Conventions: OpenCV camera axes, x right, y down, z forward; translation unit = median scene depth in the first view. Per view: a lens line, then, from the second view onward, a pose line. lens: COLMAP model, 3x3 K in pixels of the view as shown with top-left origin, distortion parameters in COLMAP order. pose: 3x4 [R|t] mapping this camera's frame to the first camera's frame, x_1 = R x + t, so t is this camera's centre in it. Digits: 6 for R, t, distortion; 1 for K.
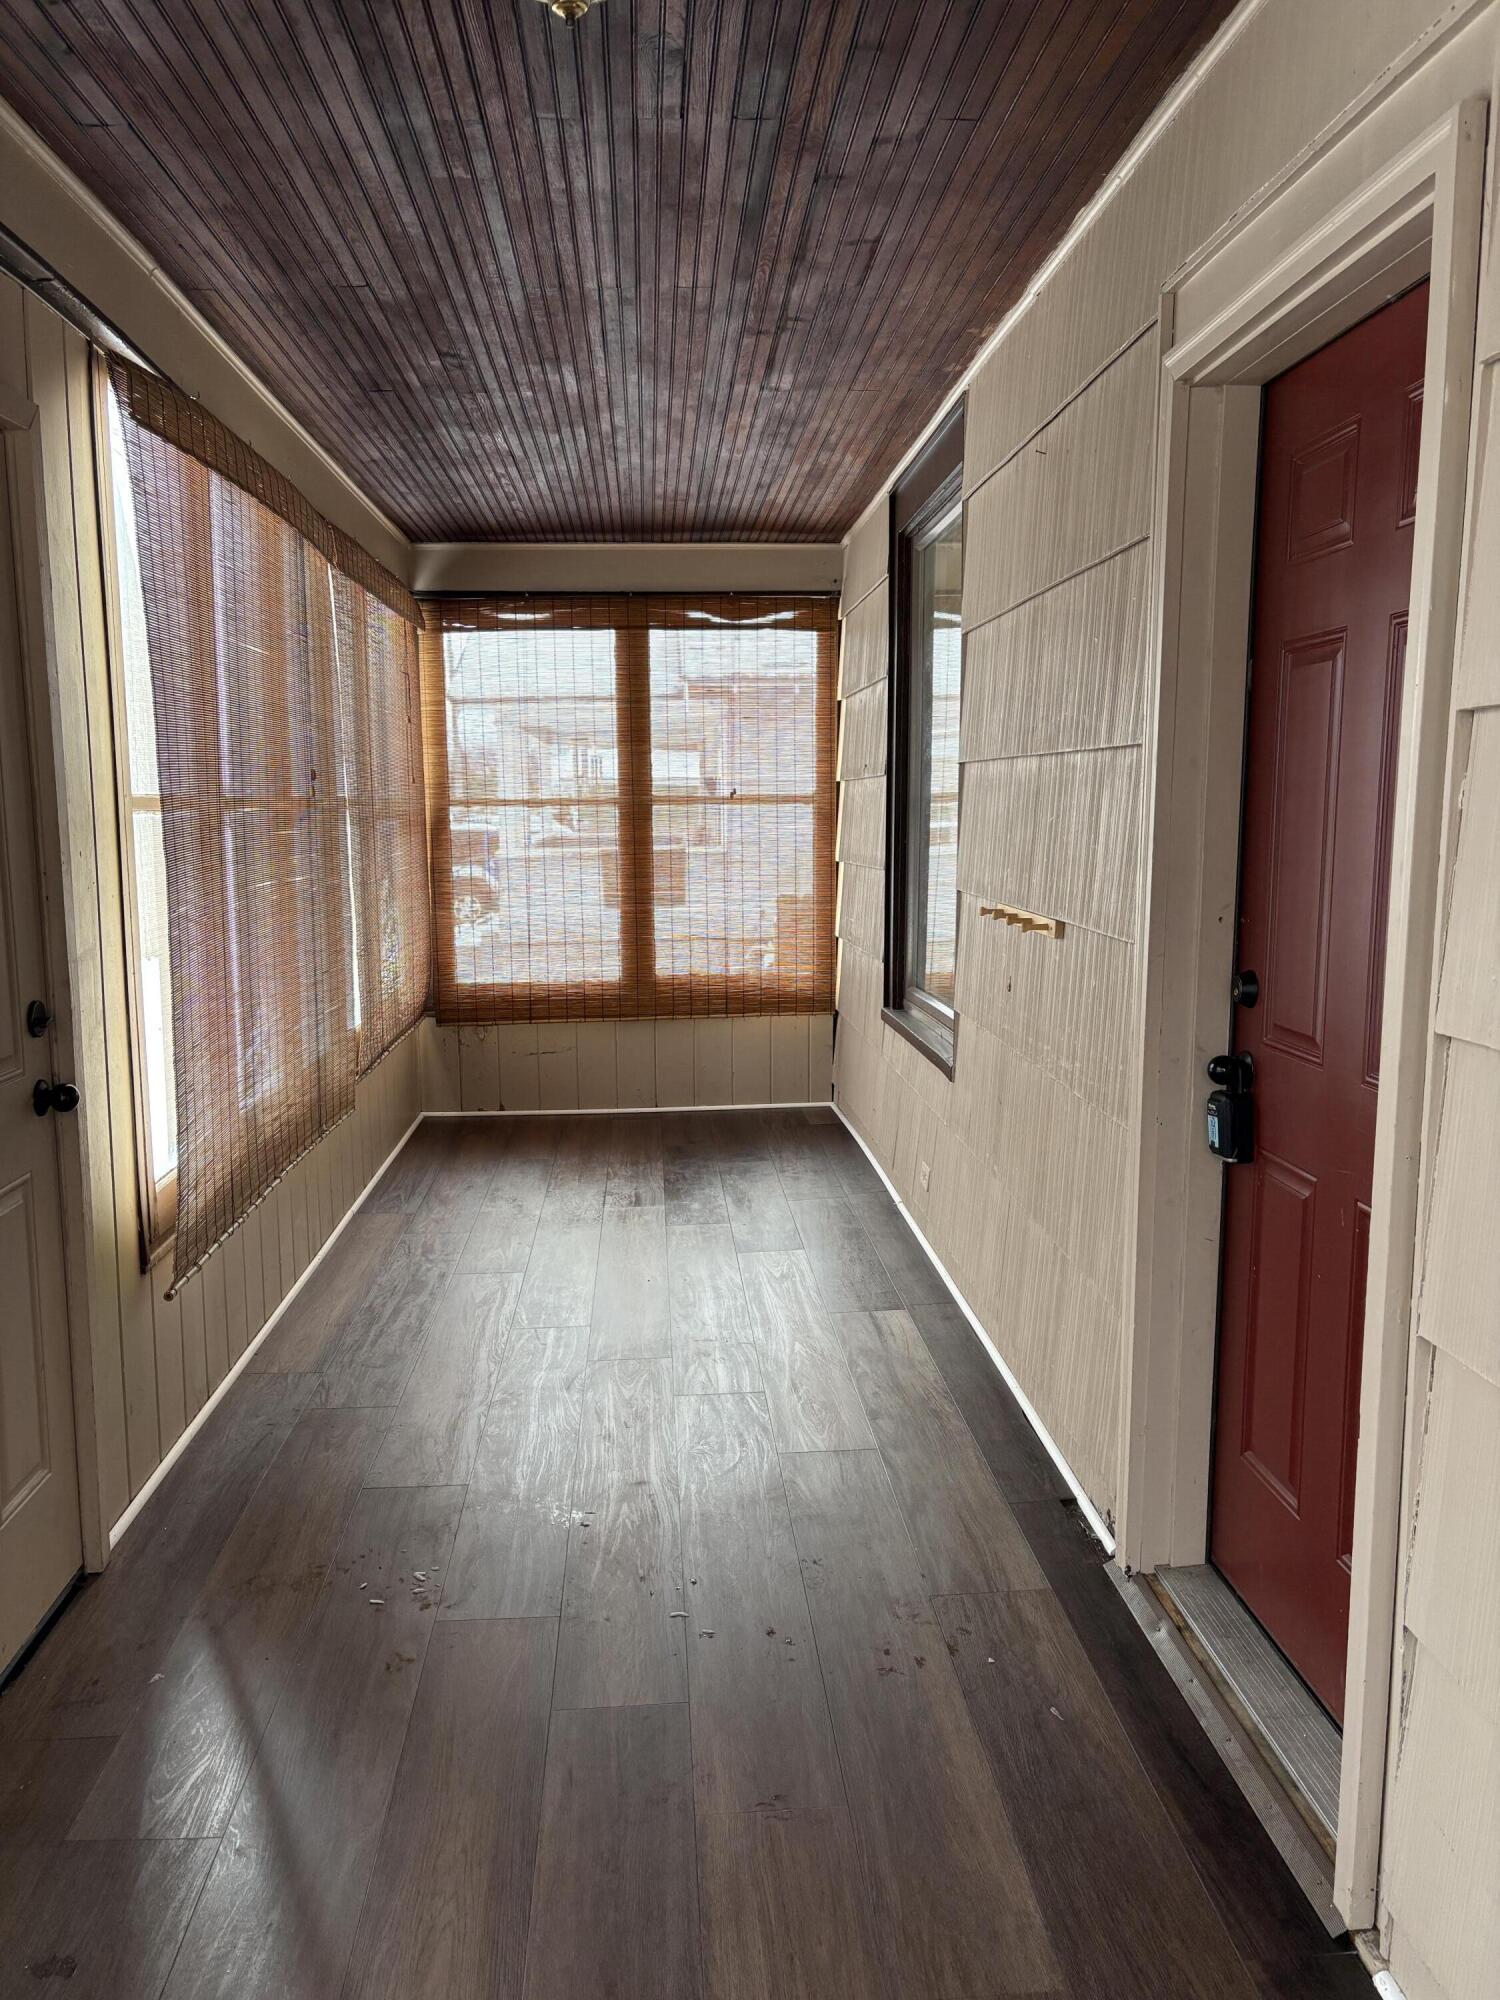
lens RADIAL K [[1513.7, 0, 750.0], [0, 1513.7, 1000.0], [0, 0, 1]] dist [0.047100, -0.044746]
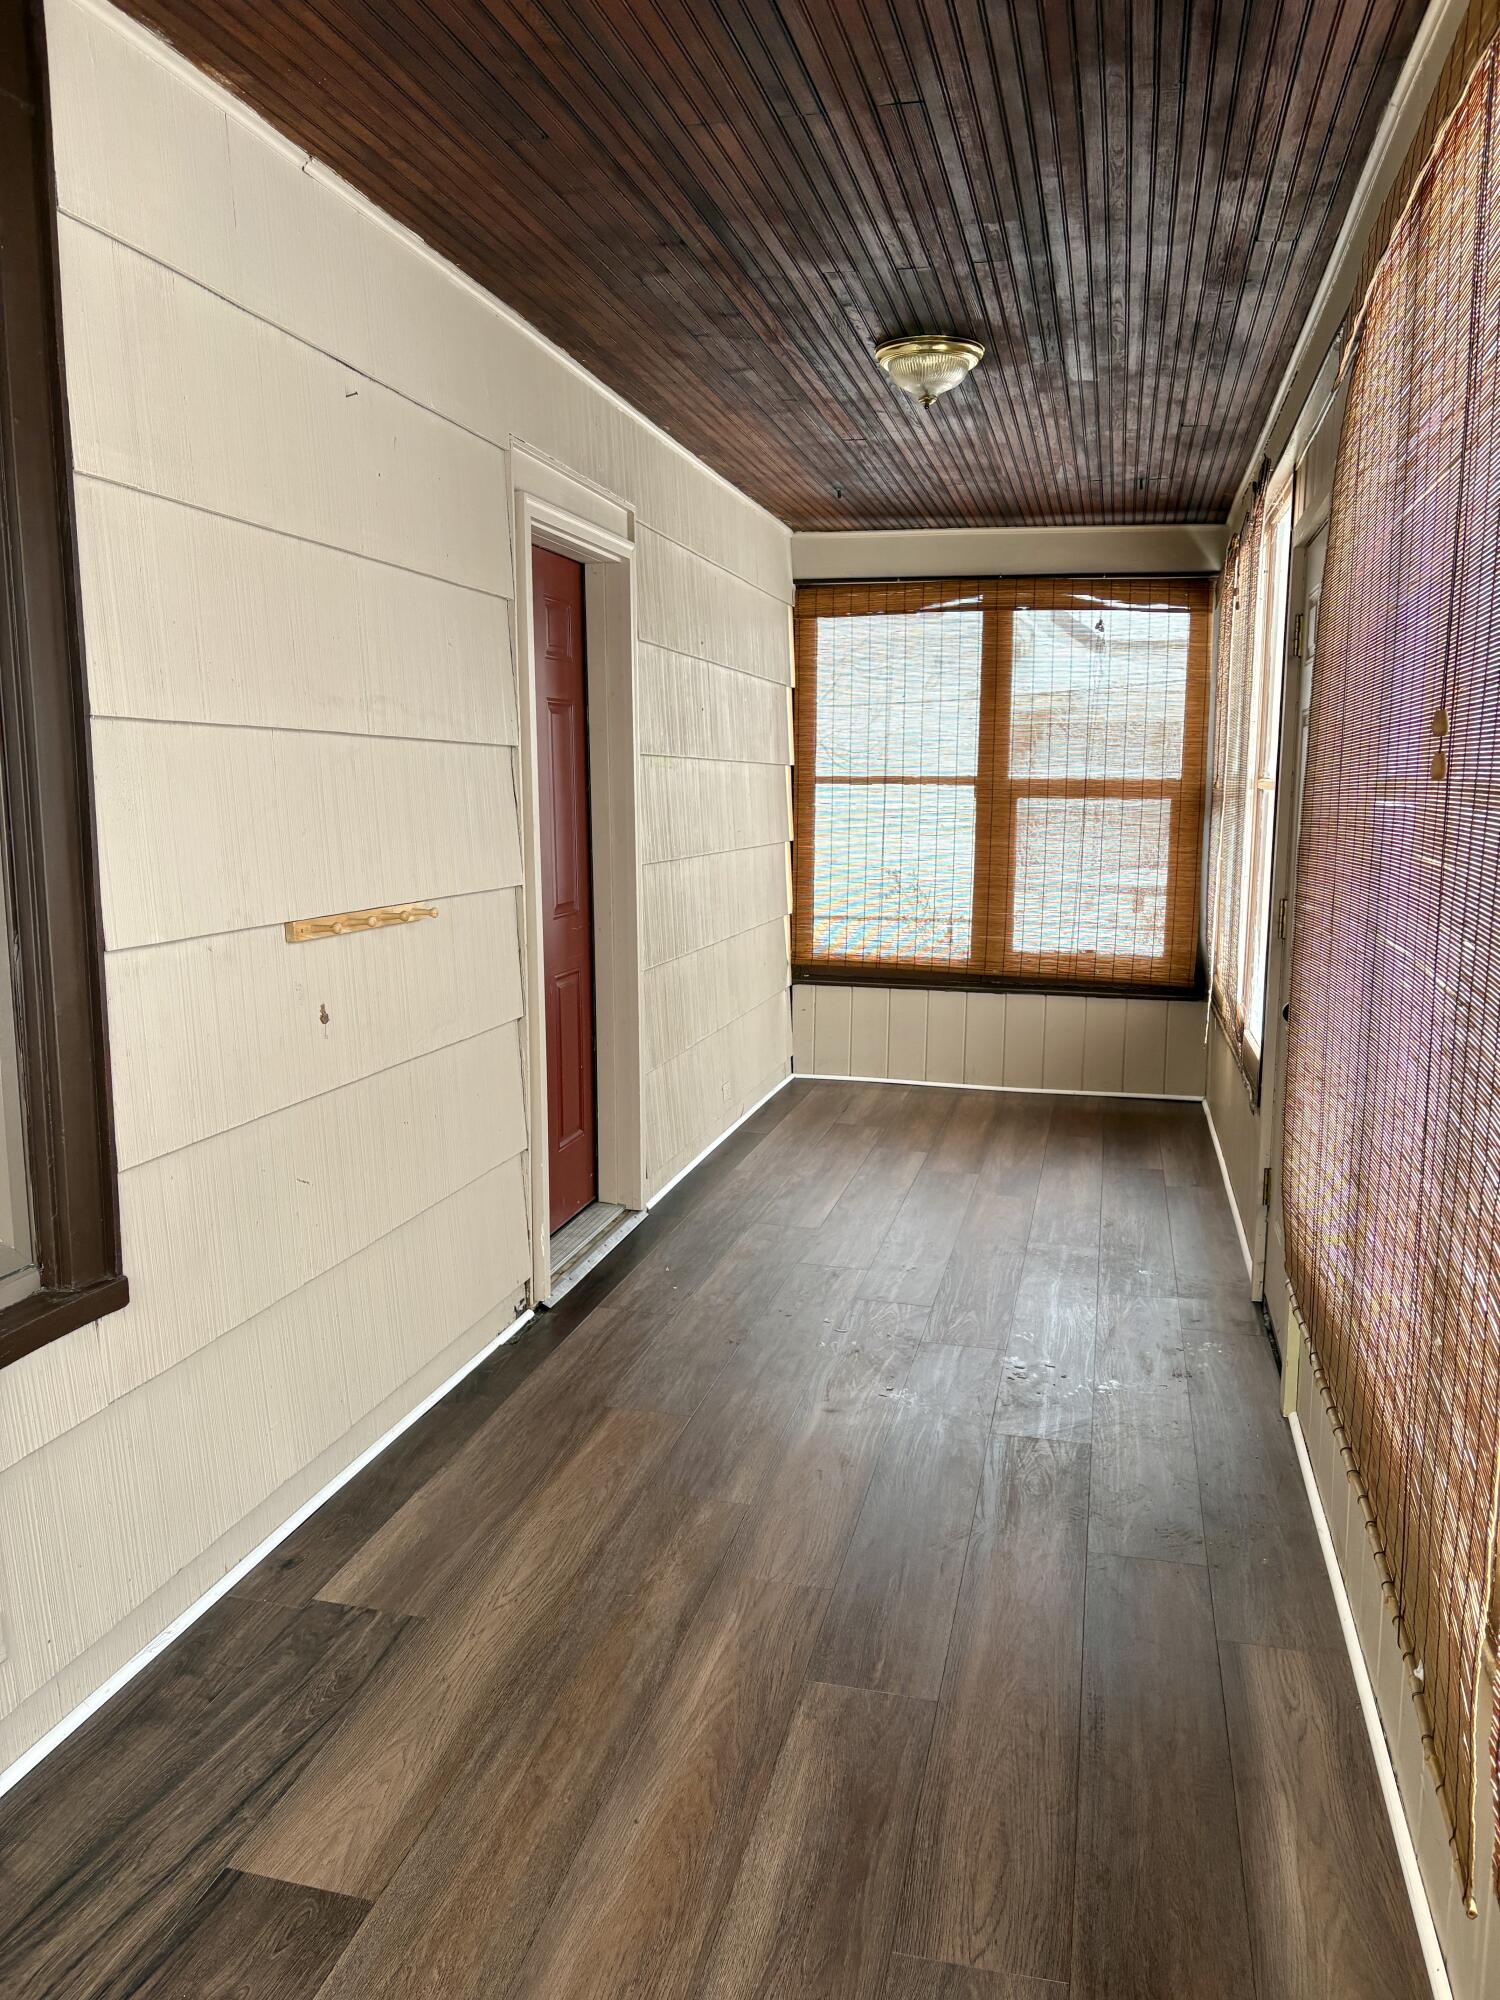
lens RADIAL K [[1513.7, 0, 750.0], [0, 1513.7, 1000.0], [0, 0, 1]] dist [0.047100, -0.044746]
pose [[-0.953935, -0.041010, 0.297198, -0.356395], [0.039731, 0.964620, 0.260633, -0.277245], [-0.297372, 0.260435, -0.918555, 2.113767]]
